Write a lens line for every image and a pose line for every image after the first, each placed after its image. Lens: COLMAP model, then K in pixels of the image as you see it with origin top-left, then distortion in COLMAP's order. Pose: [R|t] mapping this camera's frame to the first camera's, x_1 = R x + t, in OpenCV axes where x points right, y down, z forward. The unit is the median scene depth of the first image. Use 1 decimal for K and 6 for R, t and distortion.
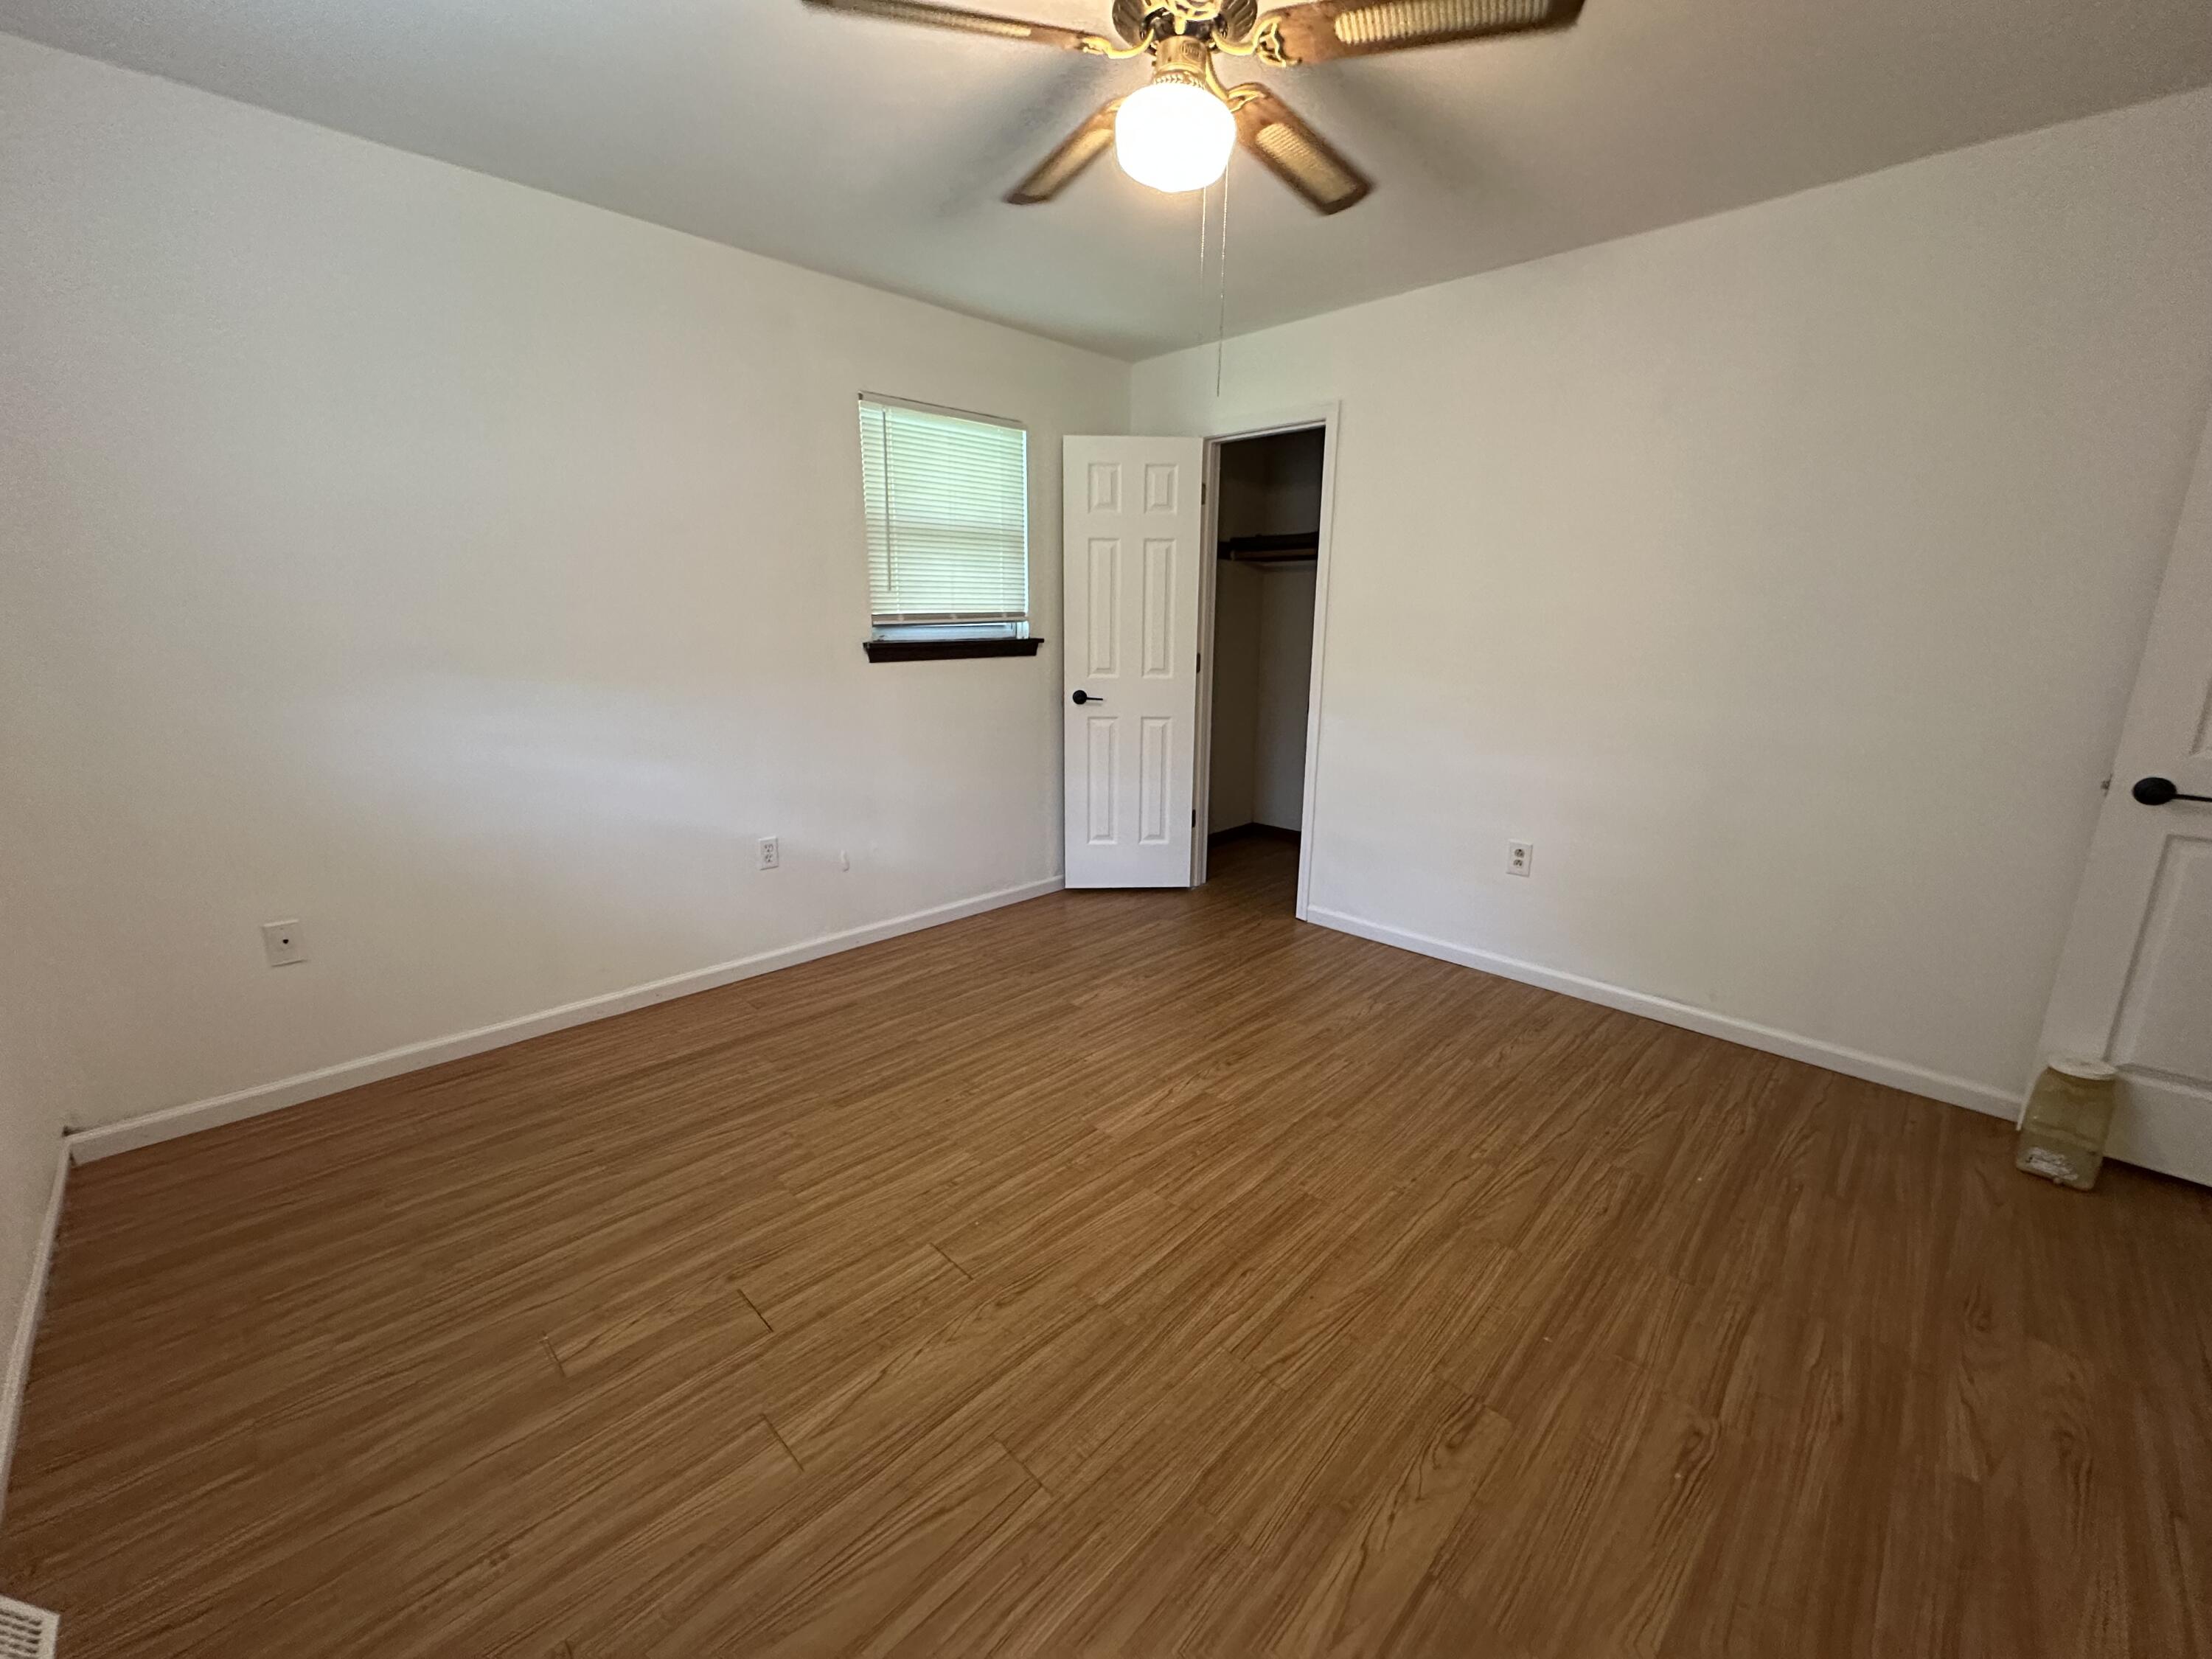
lens RADIAL K [[888.4, 0, 1103.0], [0, 888.4, 835.8], [0, 0, 1]] dist [-0.004312, 0.000287]
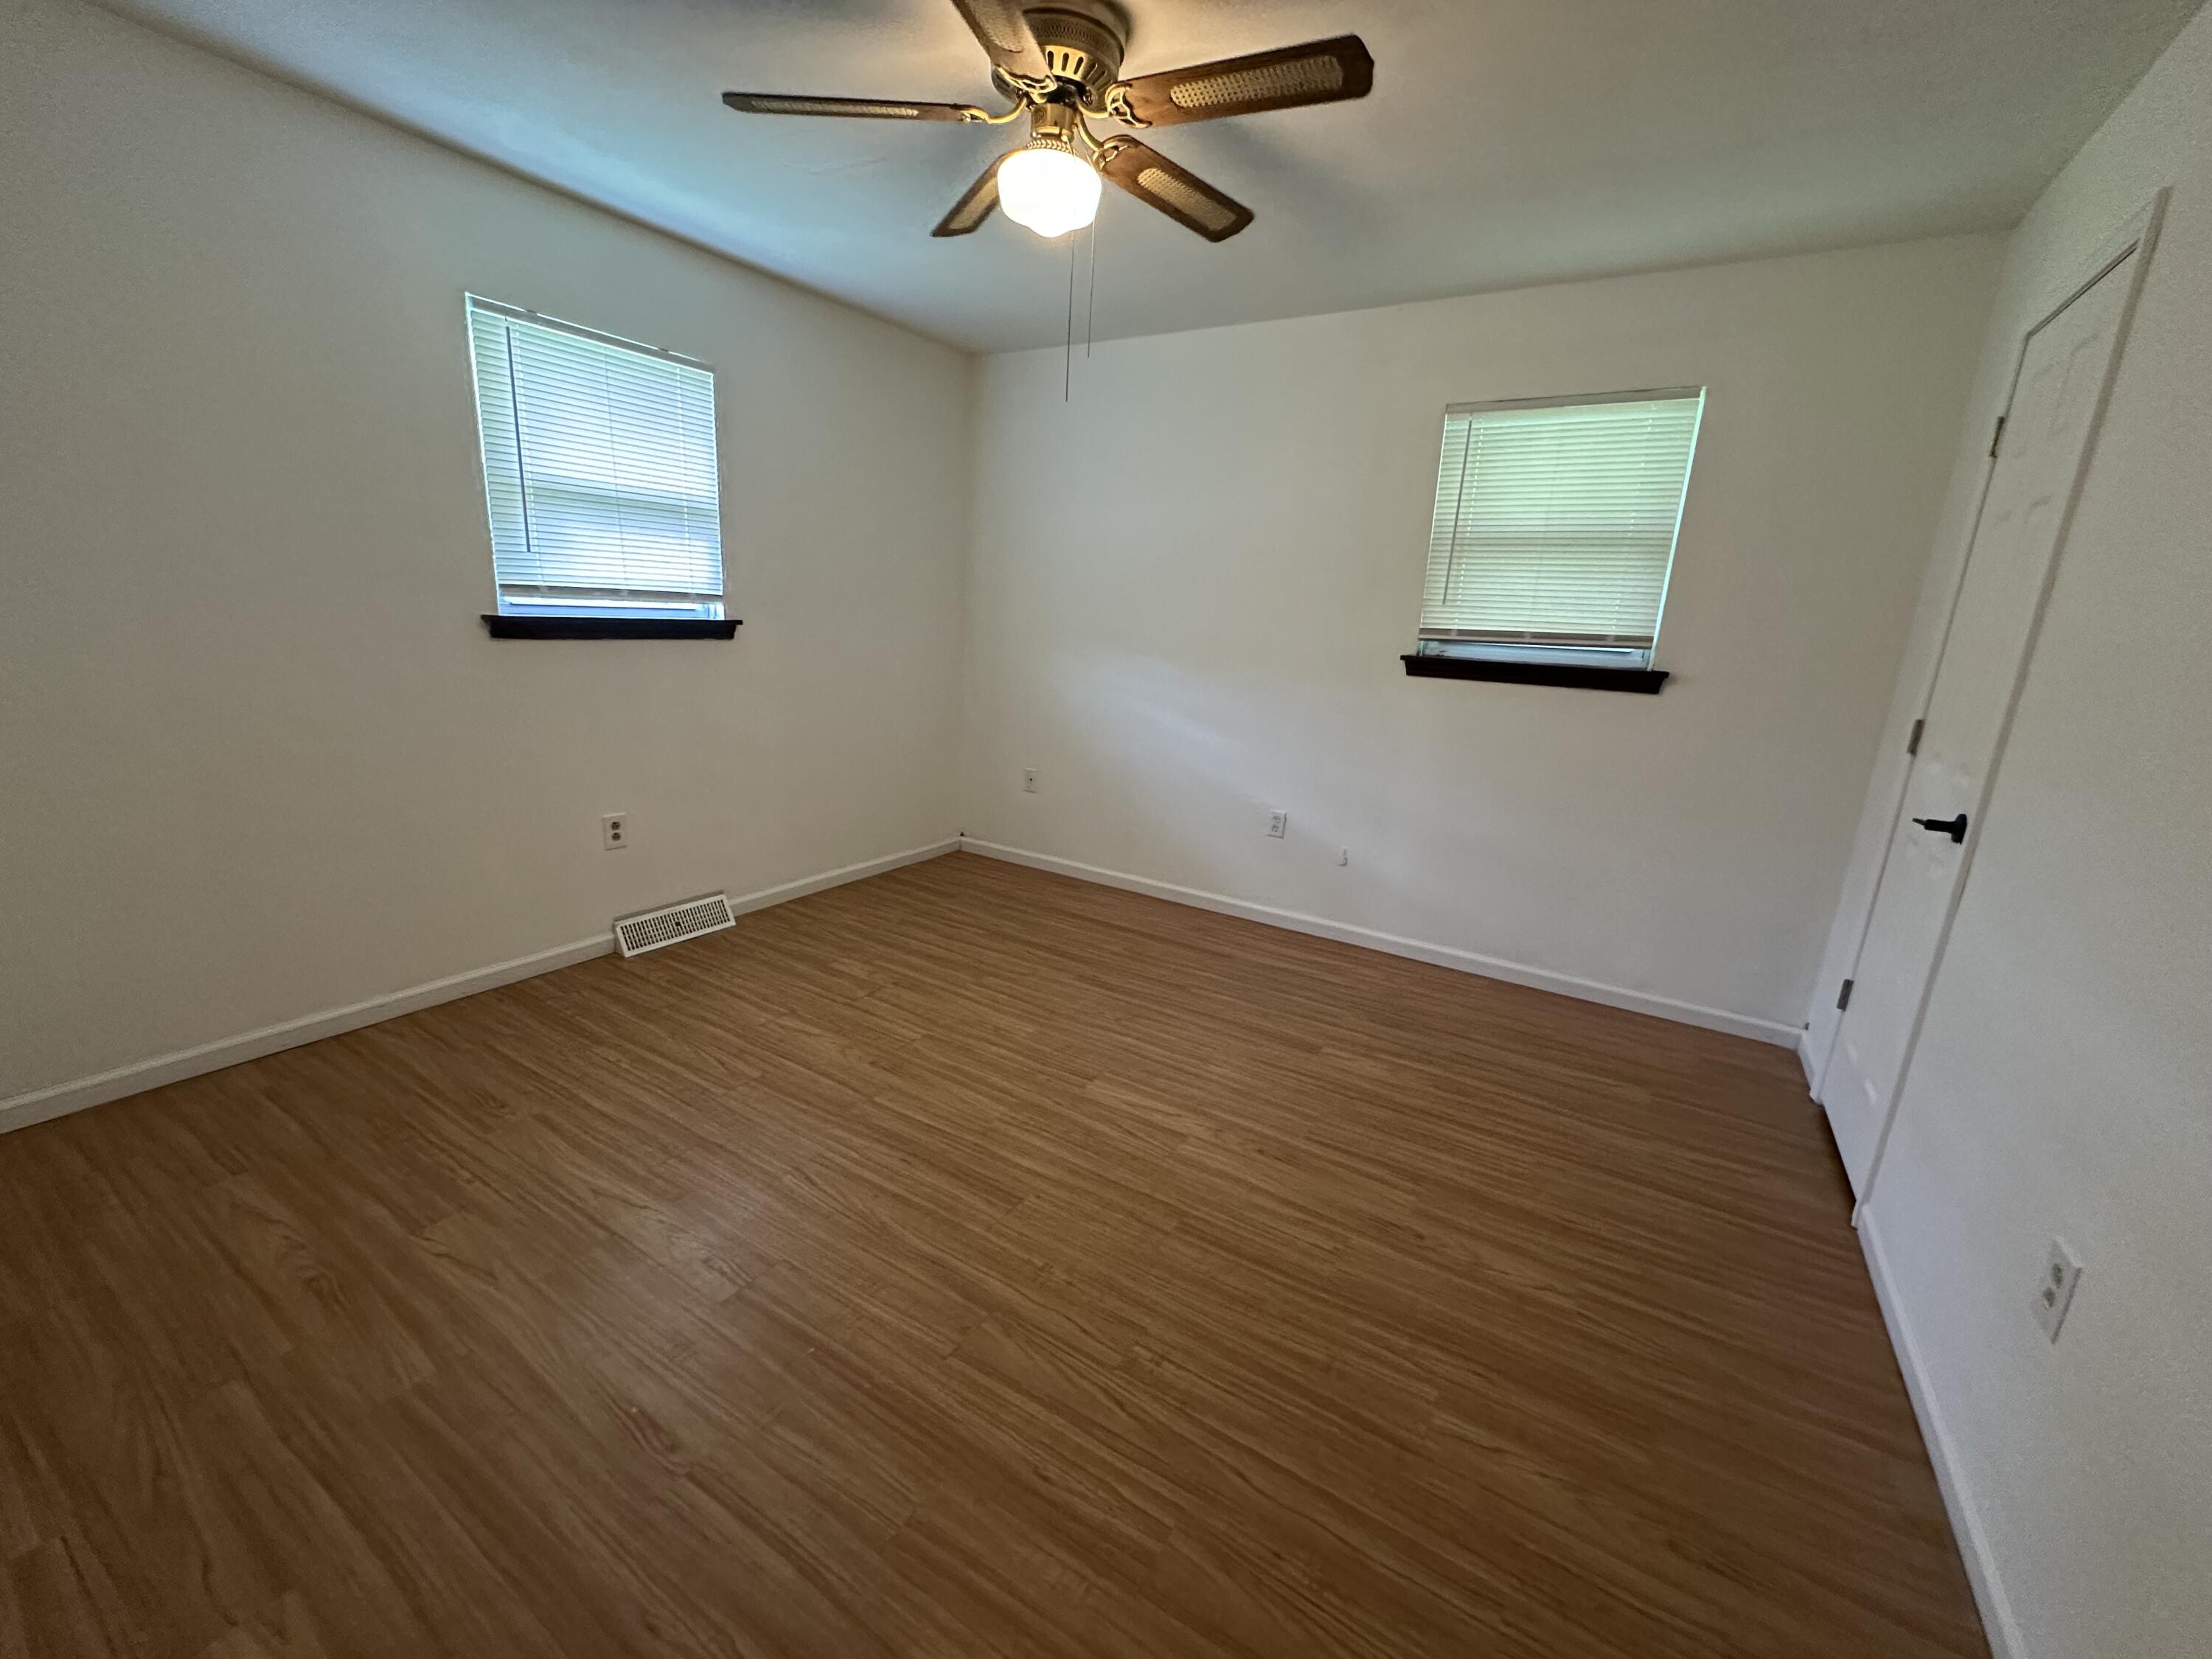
lens RADIAL K [[888.4, 0, 1103.0], [0, 888.4, 835.8], [0, 0, 1]] dist [-0.004312, 0.000287]
pose [[0.216817, 0.242782, -0.945541, 0.912664], [-0.285400, 0.942028, 0.176436, -0.142751], [0.933562, 0.231603, 0.273537, 0.618038]]
